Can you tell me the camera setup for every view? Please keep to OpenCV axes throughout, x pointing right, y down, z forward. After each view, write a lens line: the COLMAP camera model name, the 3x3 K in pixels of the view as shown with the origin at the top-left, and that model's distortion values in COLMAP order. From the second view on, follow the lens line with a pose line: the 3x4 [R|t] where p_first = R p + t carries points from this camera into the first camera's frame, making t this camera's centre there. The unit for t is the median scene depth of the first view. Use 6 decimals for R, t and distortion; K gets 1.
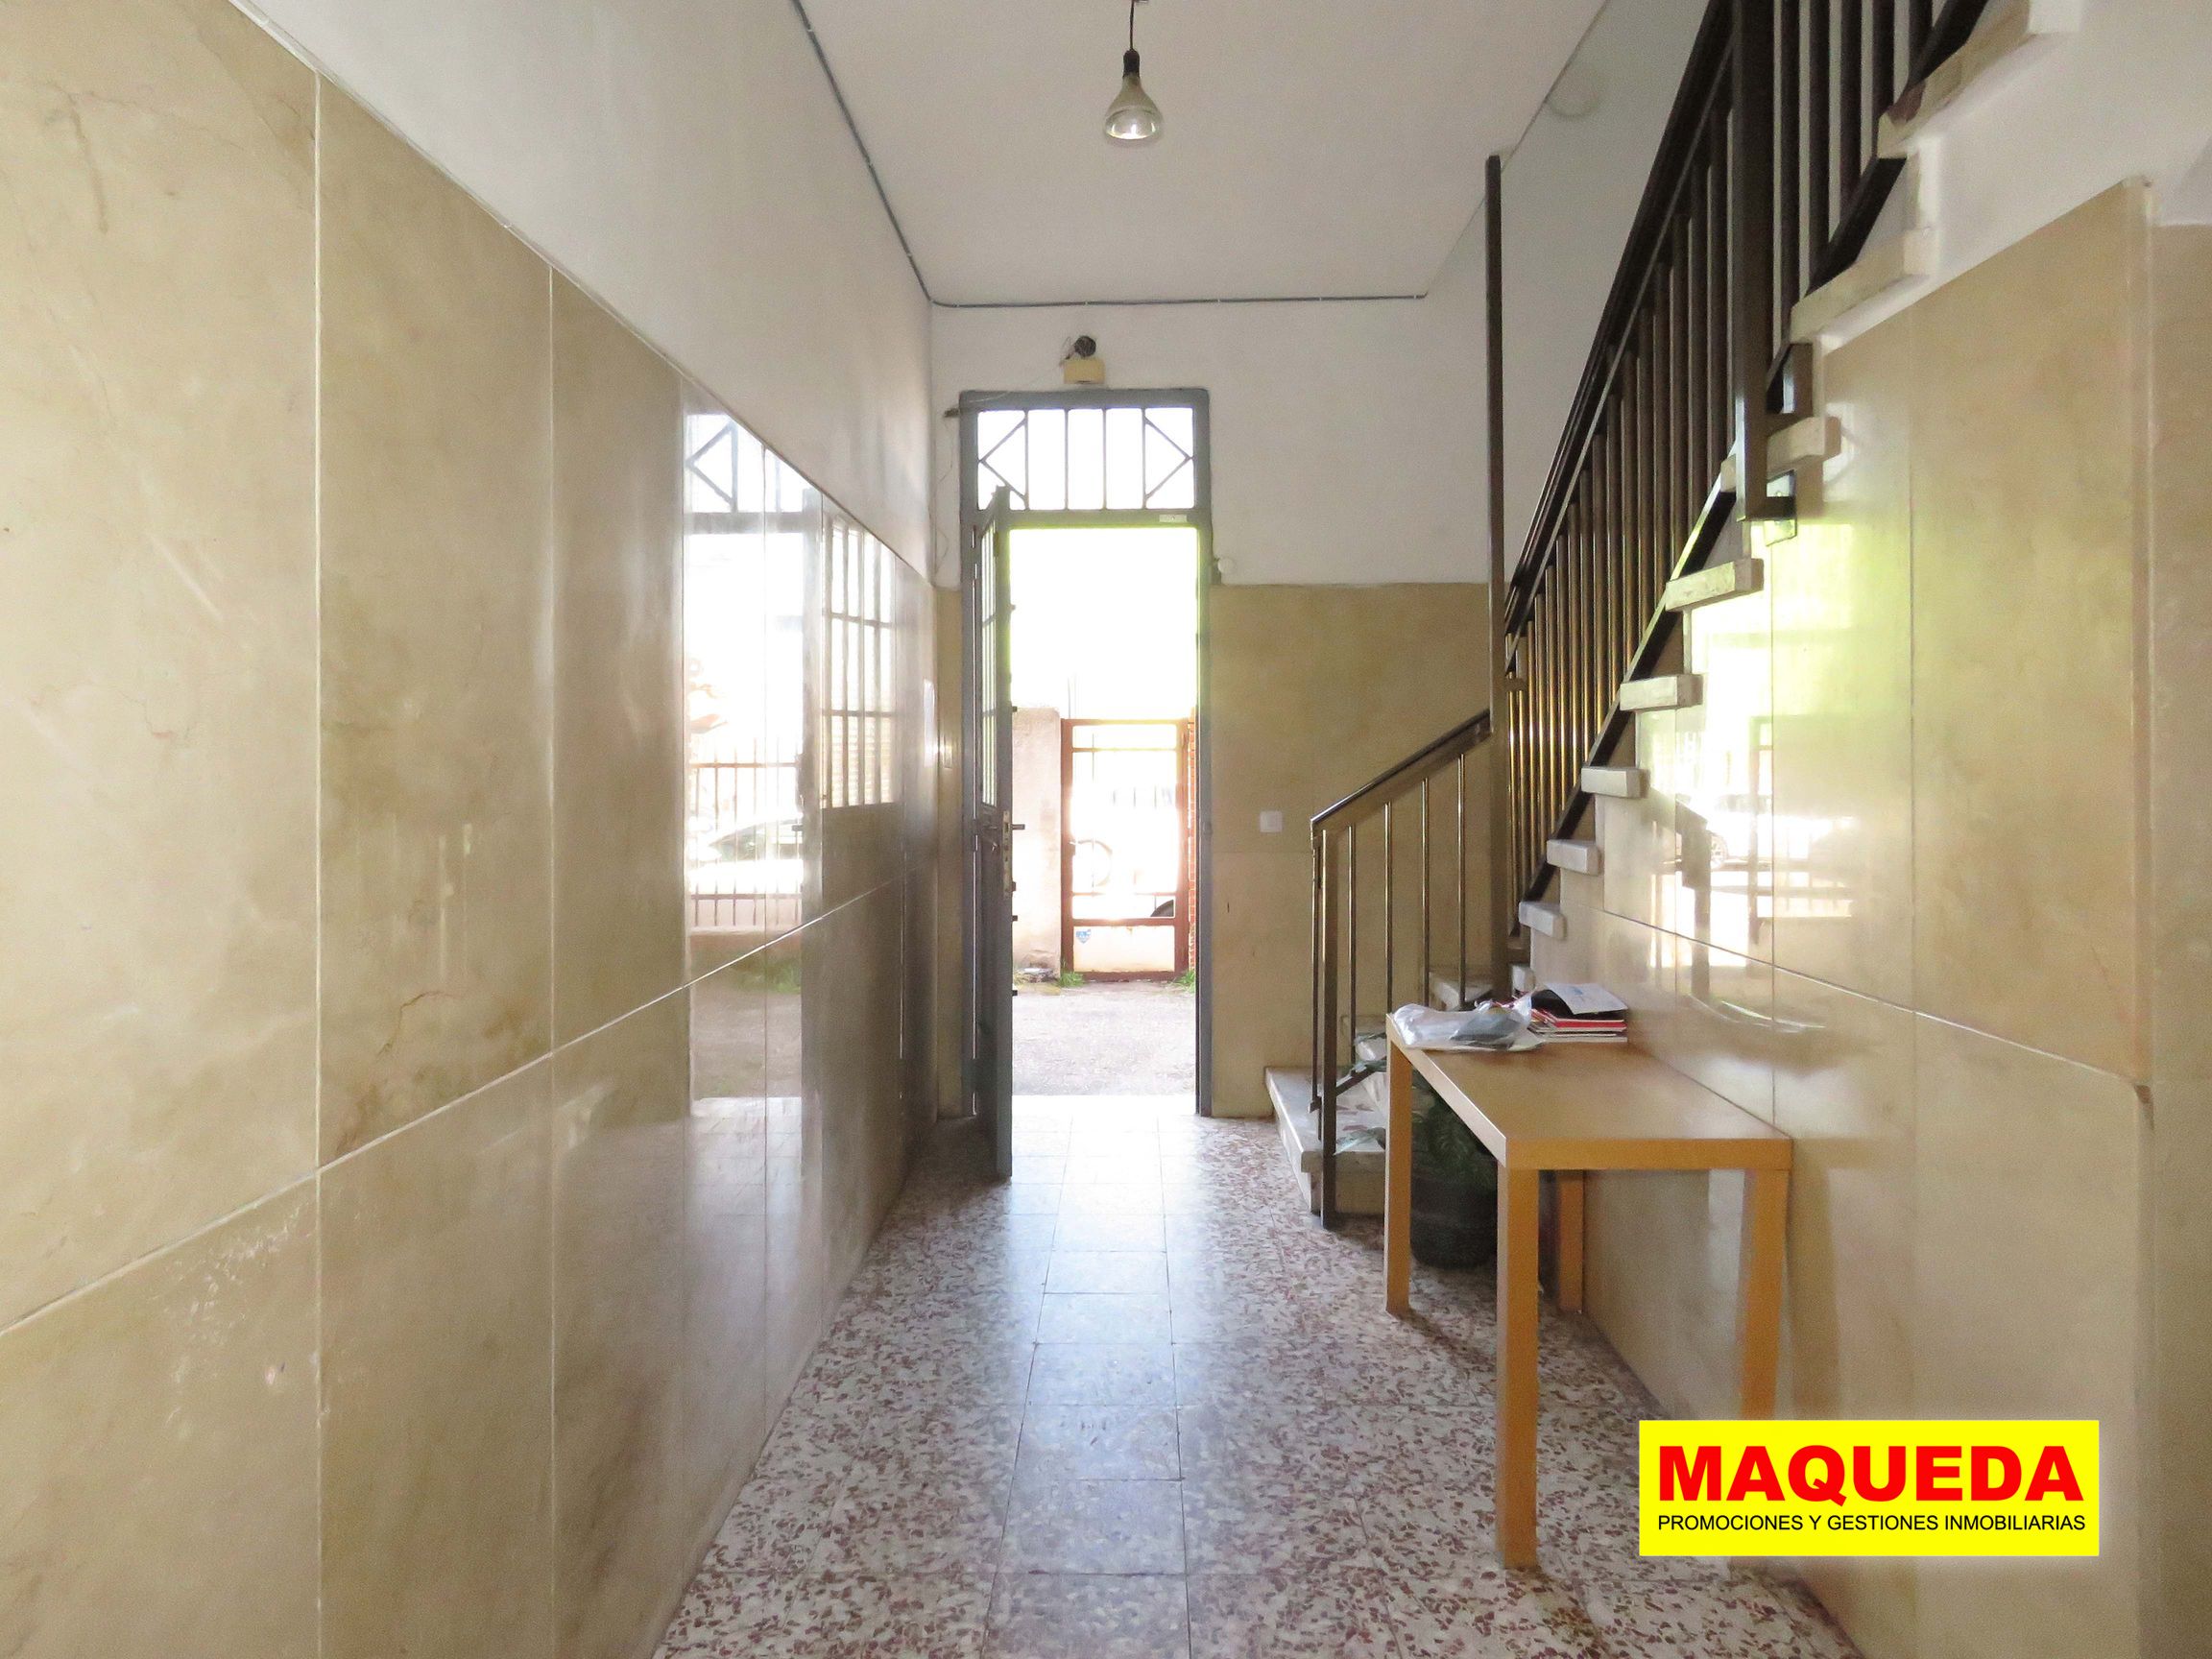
lens RADIAL K [[1448.5, 0, 1110.0], [0, 1448.5, 815.8], [0, 0, 1]] dist [0.001502, -0.001370]
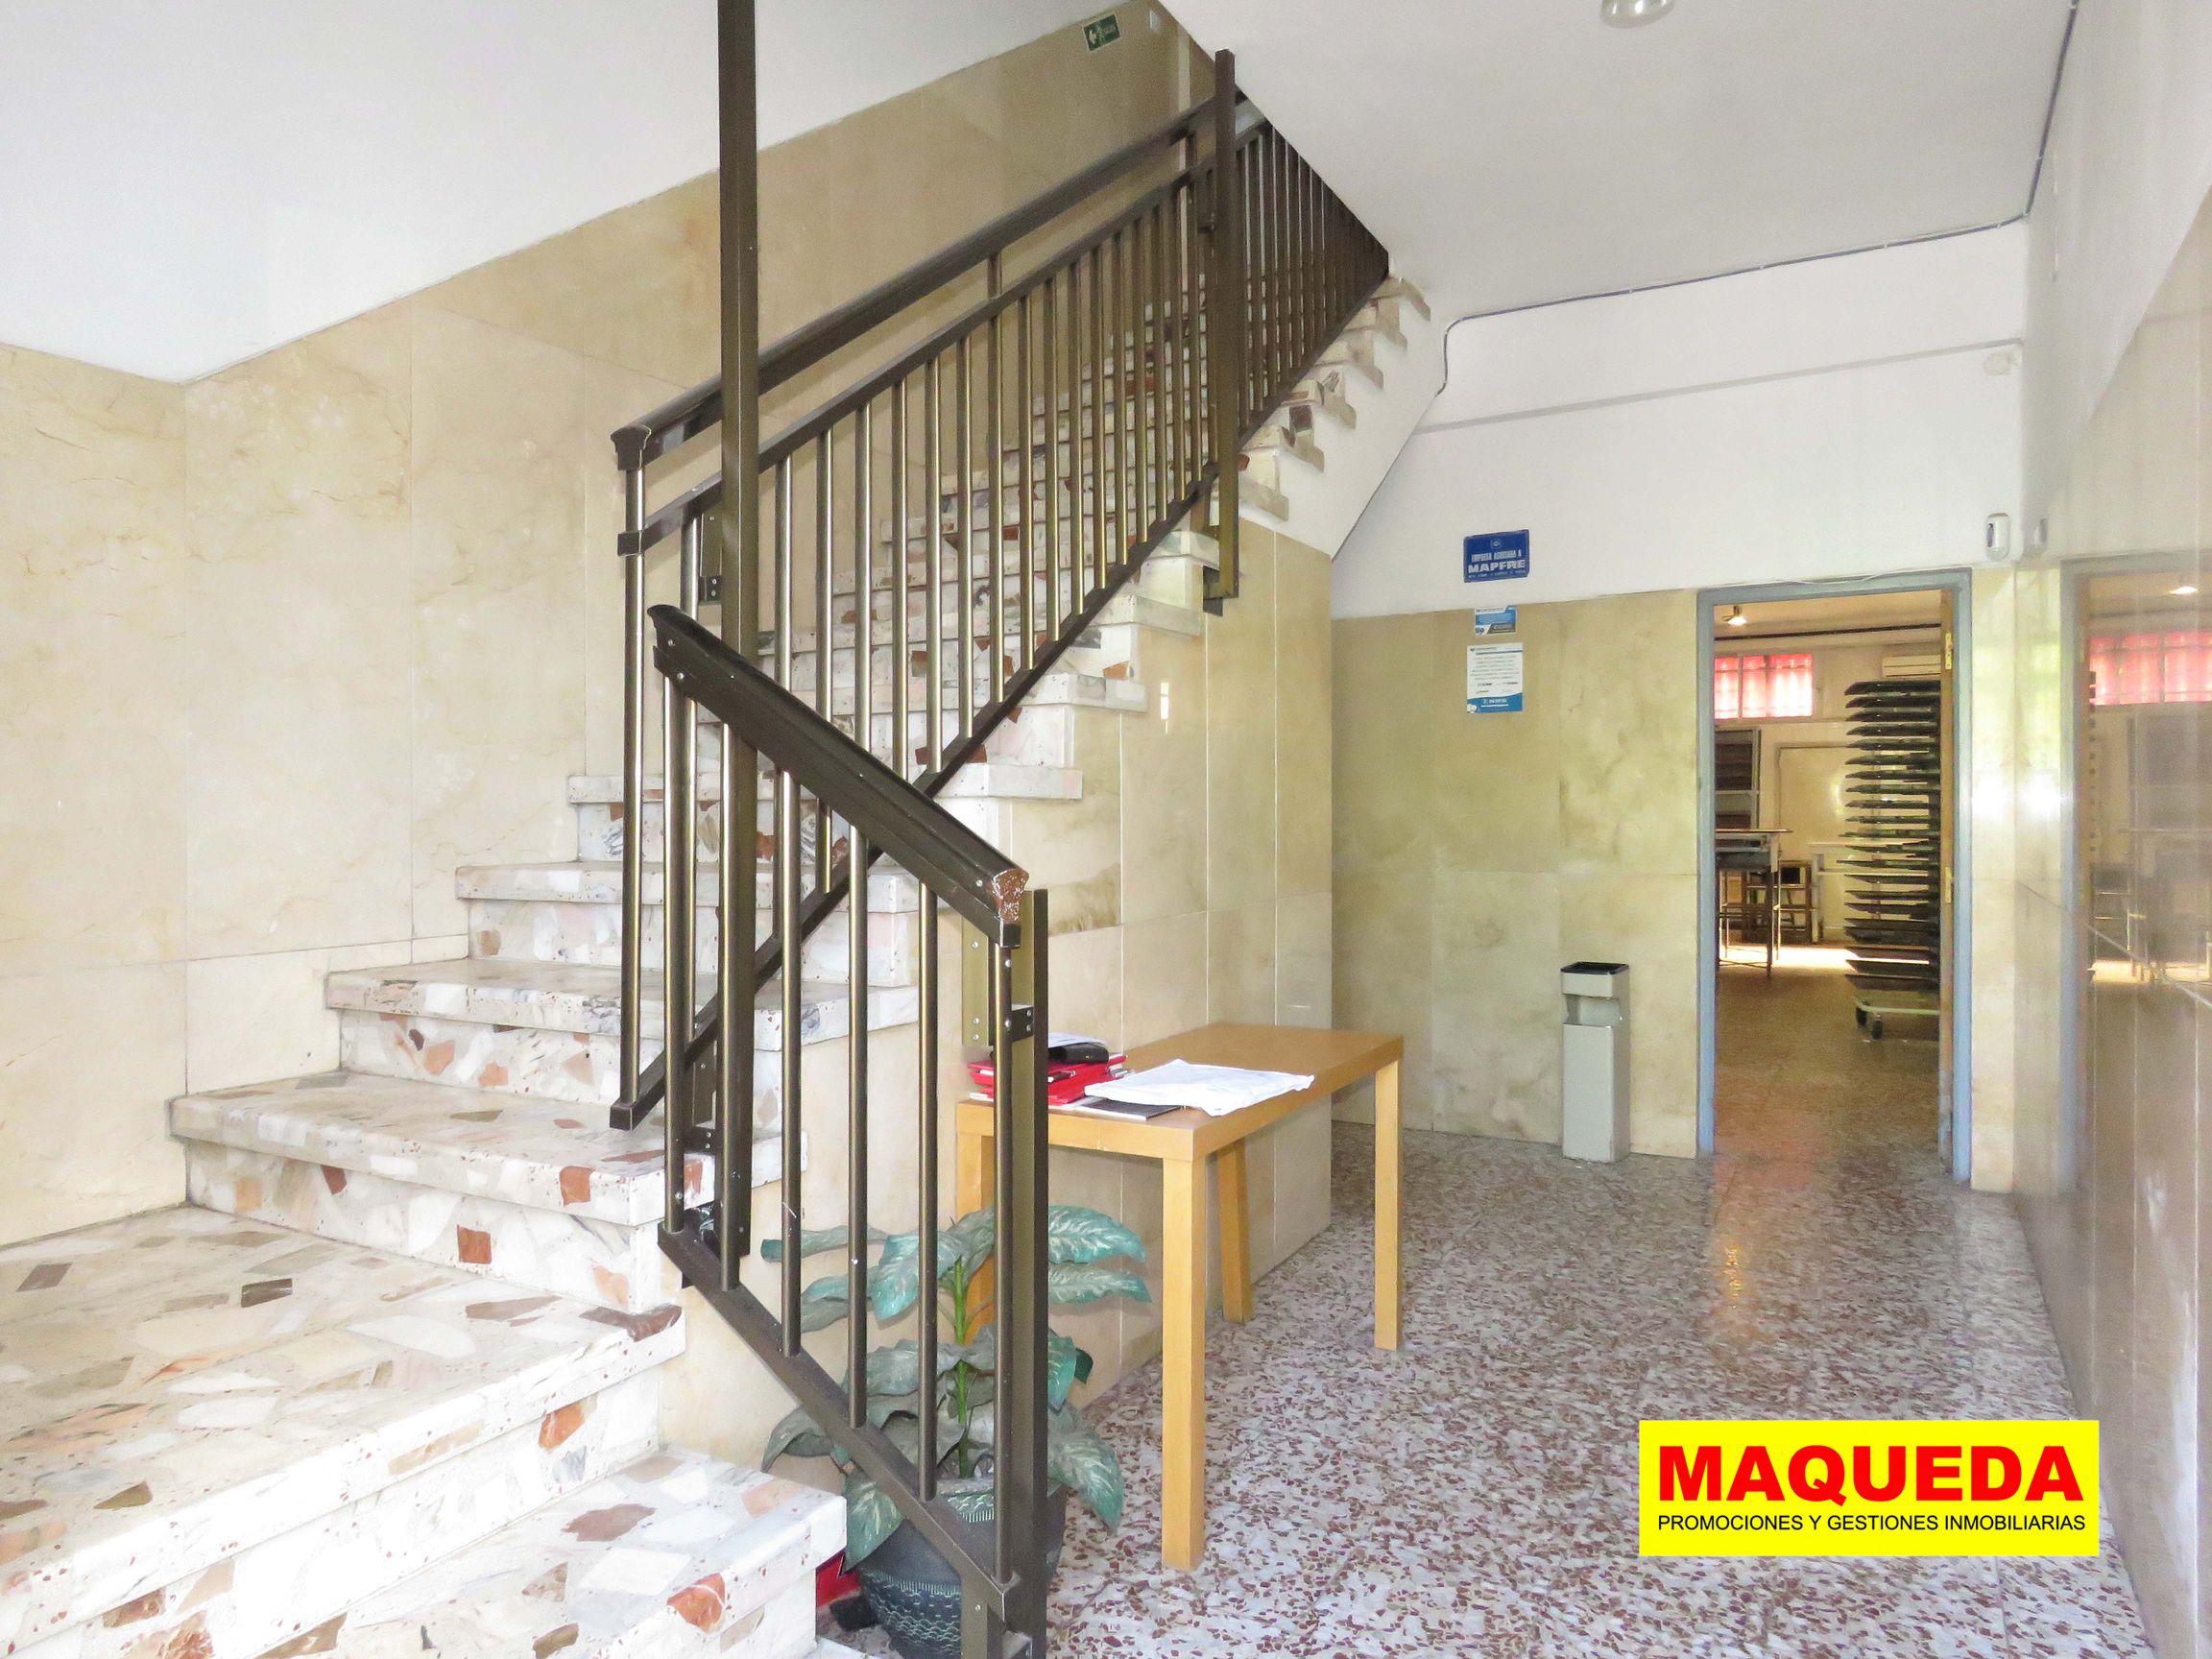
lens RADIAL K [[1448.5, 0, 1110.0], [0, 1448.5, 815.8], [0, 0, 1]] dist [0.001502, -0.001370]
pose [[-0.886925, 0.011484, 0.461770, -0.106074], [0.030493, 0.998966, 0.033724, -0.040042], [-0.460906, 0.043991, -0.886358, 1.899854]]
